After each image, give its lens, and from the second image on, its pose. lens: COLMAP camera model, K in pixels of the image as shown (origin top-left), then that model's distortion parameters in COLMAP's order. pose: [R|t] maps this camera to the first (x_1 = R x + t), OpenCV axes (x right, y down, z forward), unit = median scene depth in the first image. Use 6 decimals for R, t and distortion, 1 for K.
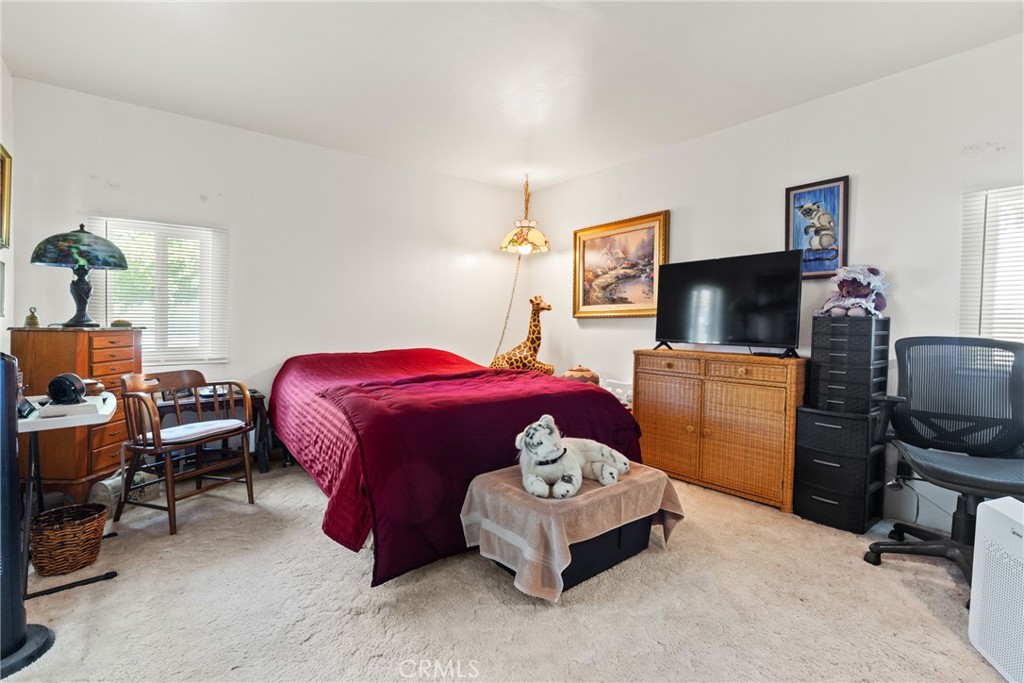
lens RADIAL K [[472.1, 0, 512.0], [0, 472.1, 341.5], [0, 0, 1]] dist [-0.000384, -0.000067]
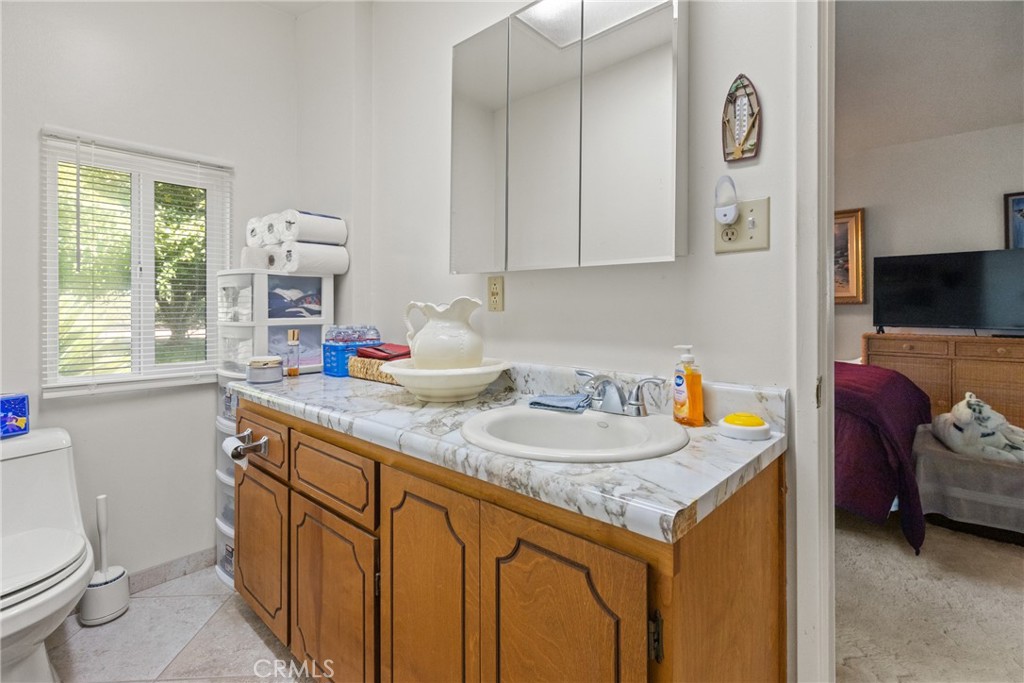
lens RADIAL K [[480.0, 0, 512.7], [0, 480.0, 309.9], [0, 0, 1]] dist [-0.001564, -0.000346]
pose [[0.988952, -0.004878, 0.148154, -0.767004], [0.010357, 0.999289, -0.036239, -0.007271], [-0.147872, 0.037373, 0.988300, 0.015523]]
